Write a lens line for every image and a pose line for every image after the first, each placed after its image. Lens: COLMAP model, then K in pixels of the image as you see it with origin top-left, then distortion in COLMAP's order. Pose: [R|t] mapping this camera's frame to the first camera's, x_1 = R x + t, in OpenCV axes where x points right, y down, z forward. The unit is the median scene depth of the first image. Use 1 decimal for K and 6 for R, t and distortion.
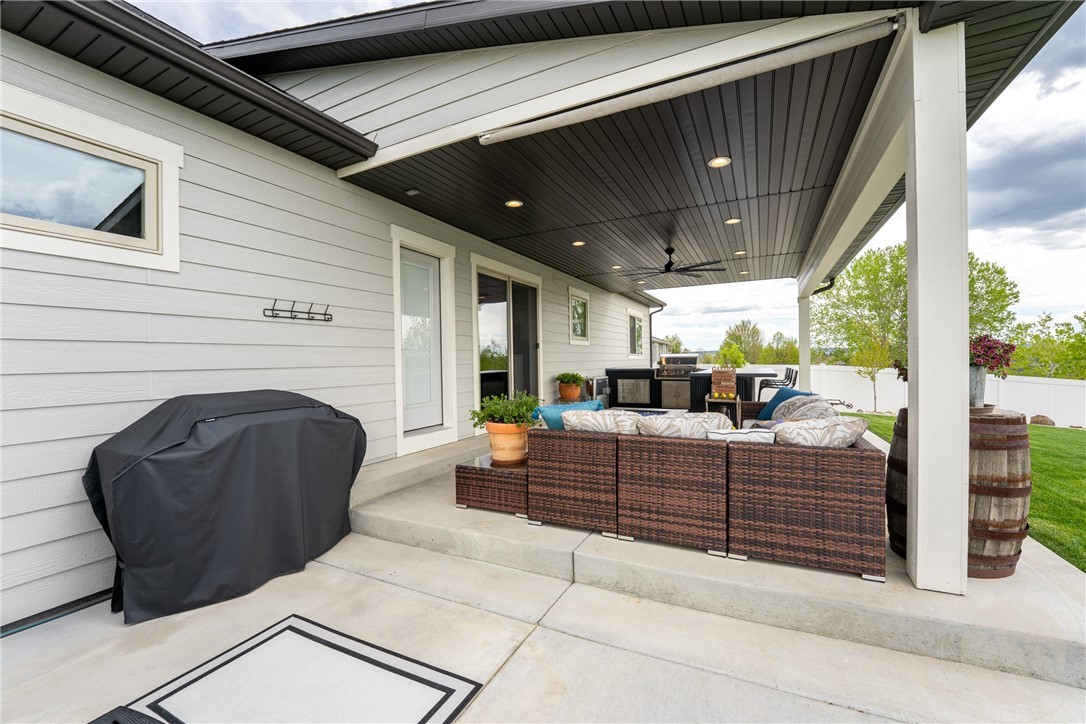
lens RADIAL K [[453.5, 0, 540.4], [0, 453.5, 363.3], [0, 0, 1]] dist [-0.009099, 0.000305]
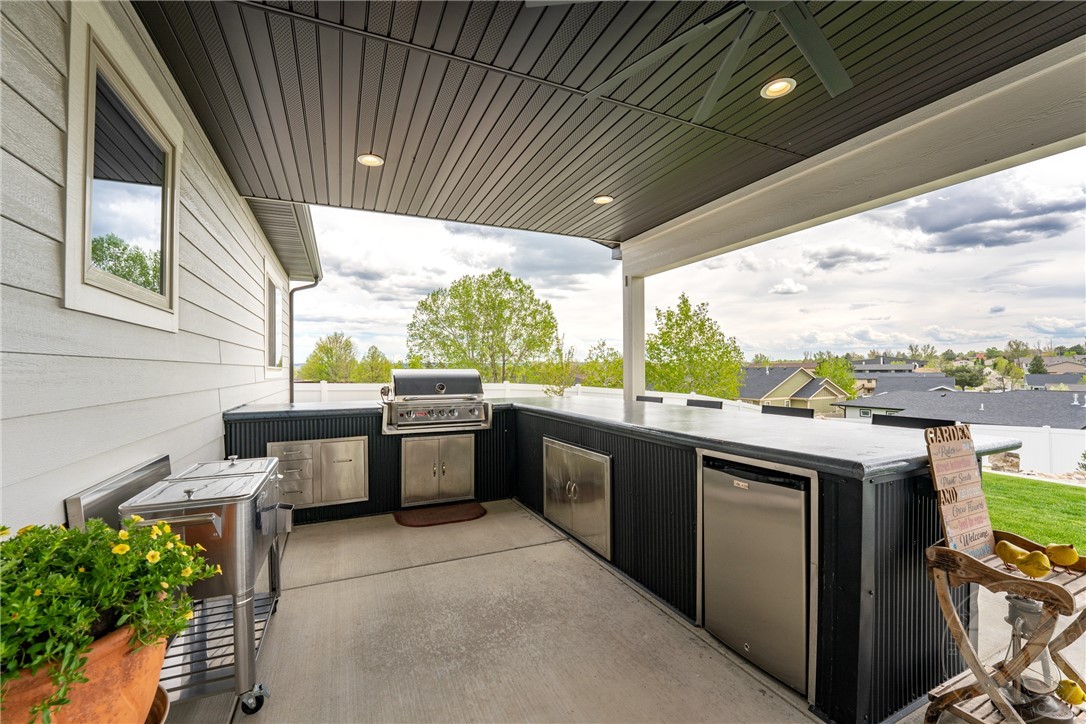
lens RADIAL K [[446.9, 0, 539.7], [0, 446.9, 368.4], [0, 0, 1]] dist [-0.001719, -0.000085]
pose [[0.634241, 0.011159, 0.773055, 0.042950], [0.004506, 0.999825, -0.018129, -0.013582], [-0.773122, 0.014982, 0.634080, 0.659732]]
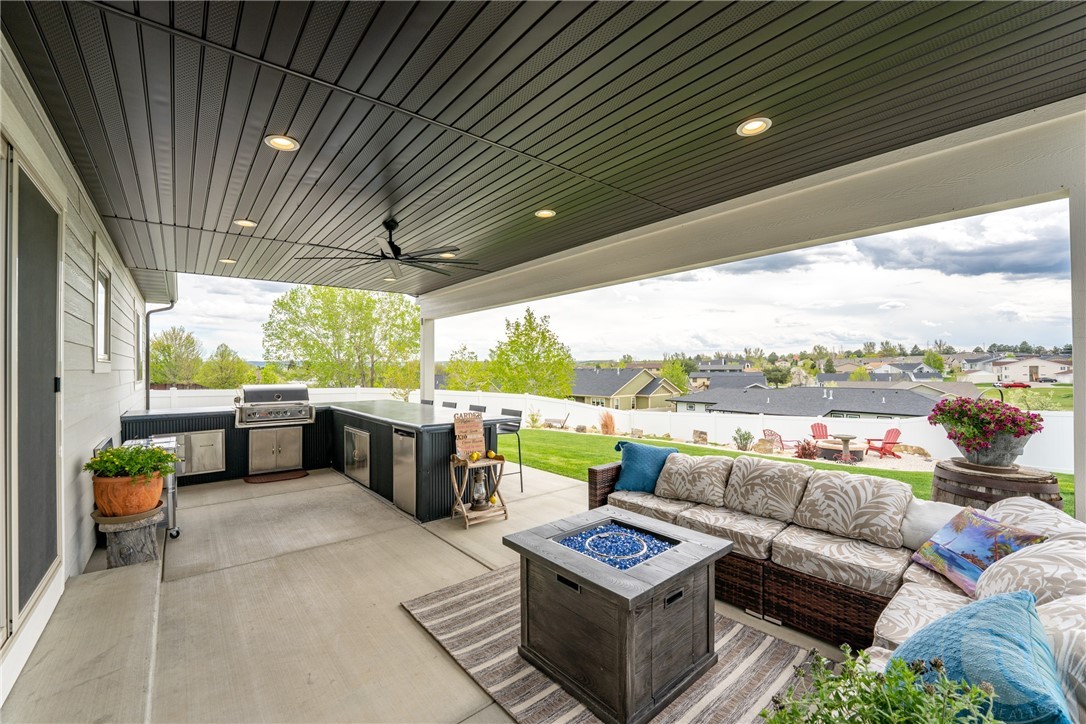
lens RADIAL K [[453.5, 0, 540.4], [0, 453.5, 363.3], [0, 0, 1]] dist [-0.009099, 0.000305]
pose [[0.415758, 0.019725, 0.909261, -0.121784], [0.006301, 0.999678, -0.024567, -0.032895], [-0.909454, 0.015944, 0.415500, 0.392582]]
